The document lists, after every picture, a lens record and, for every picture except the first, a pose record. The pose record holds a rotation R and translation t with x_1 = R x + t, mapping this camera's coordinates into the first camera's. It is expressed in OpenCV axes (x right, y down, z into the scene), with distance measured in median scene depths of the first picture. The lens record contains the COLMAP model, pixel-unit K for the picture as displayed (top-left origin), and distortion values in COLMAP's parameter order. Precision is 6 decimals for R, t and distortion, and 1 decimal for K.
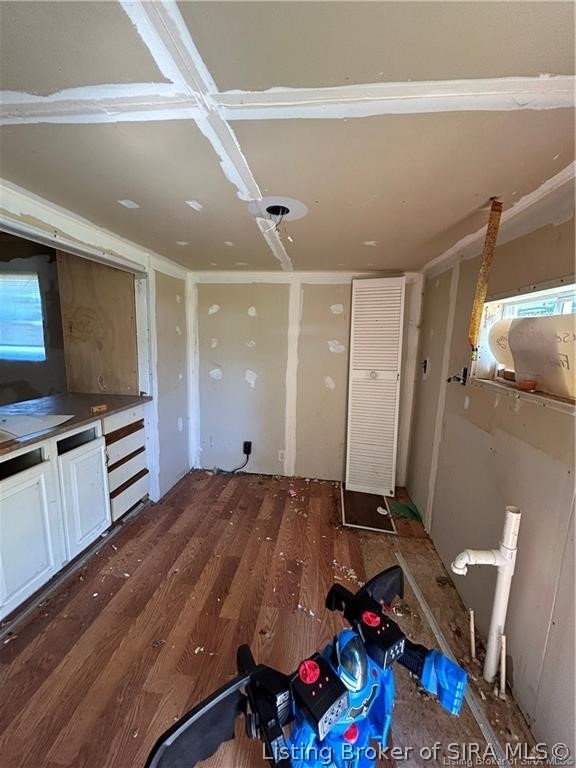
lens RADIAL K [[307.6, 0, 289.1], [0, 307.6, 387.8], [0, 0, 1]] dist [-0.001189, 0.000469]
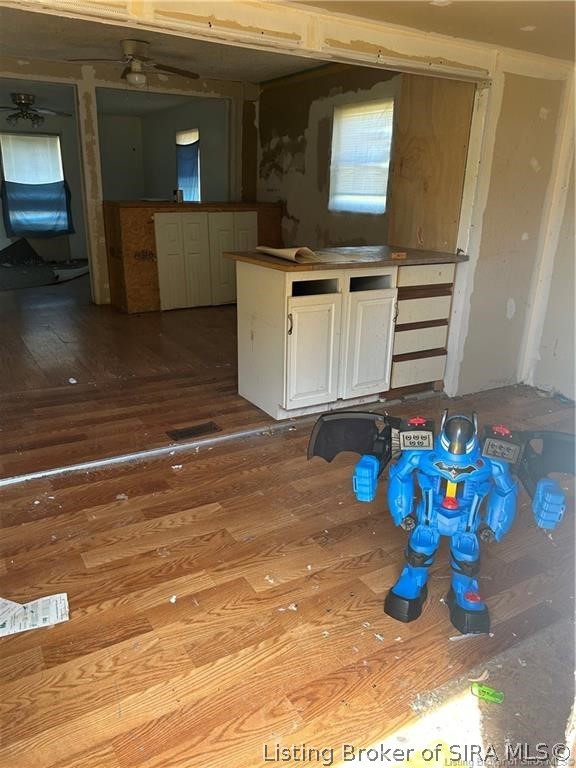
lens RADIAL K [[574.8, 0, 284.7], [0, 574.8, 387.8], [0, 0, 1]] dist [0.018958, -0.022745]
pose [[0.617574, 0.241067, -0.748659, 0.412956], [-0.131145, 0.970107, 0.204190, 0.114458], [0.775502, -0.027919, 0.630727, -0.248491]]
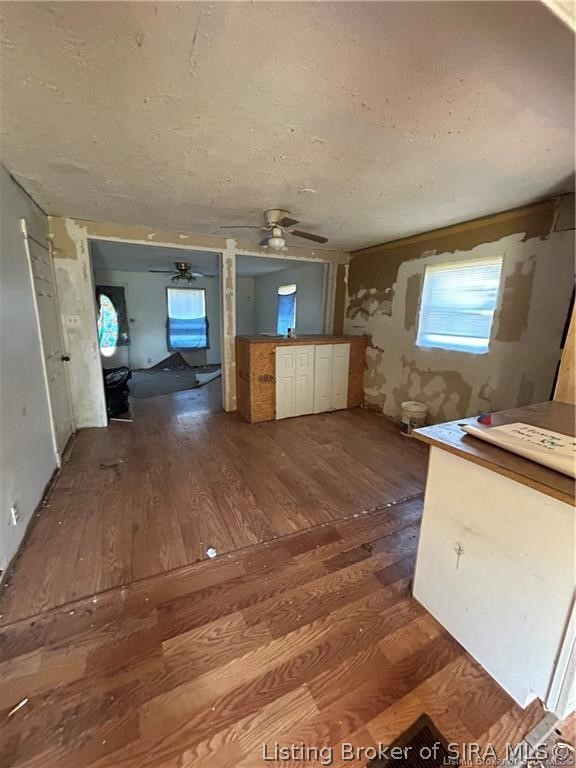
lens RADIAL K [[307.6, 0, 289.4], [0, 307.6, 380.2], [0, 0, 1]] dist [-0.001189, 0.000469]
pose [[0.555152, 0.156689, -0.816857, -0.503024], [-0.139805, 0.985701, 0.094063, -0.020898], [0.819915, 0.061982, 0.569120, 0.006647]]
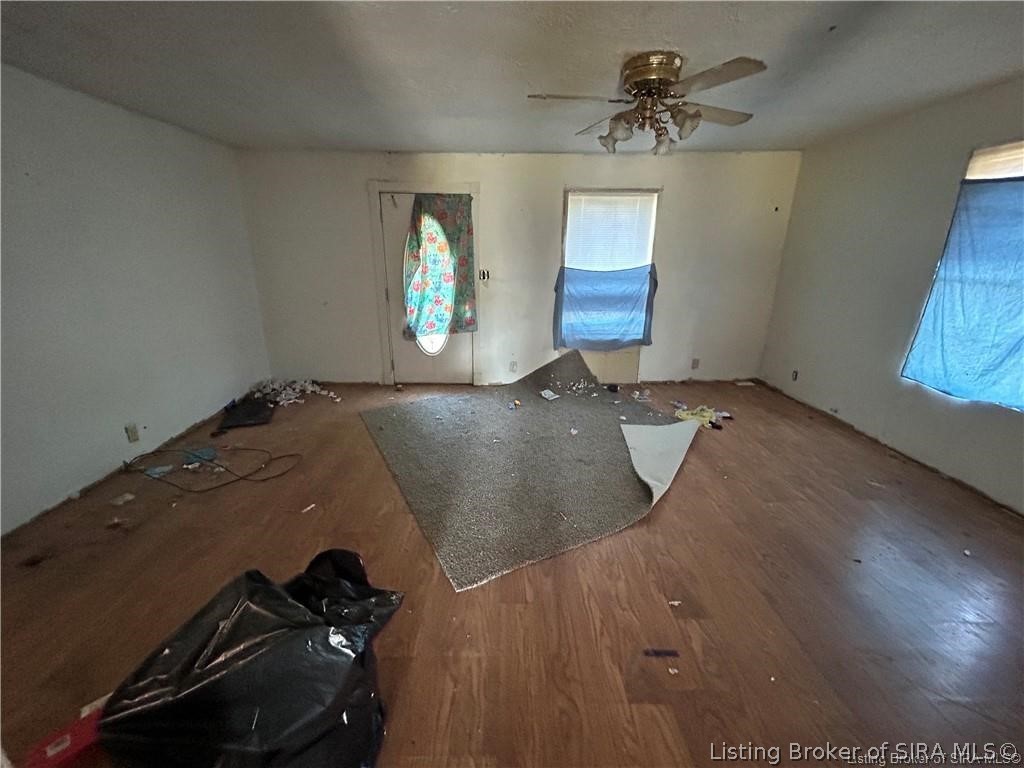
lens RADIAL K [[410.1, 0, 506.8], [0, 410.1, 383.5], [0, 0, 1]] dist [-0.001189, 0.000469]
pose [[0.121921, 0.278965, -0.952530, -2.151242], [-0.163987, 0.952162, 0.257868, -0.128497], [0.978899, 0.124763, 0.161835, 0.299261]]
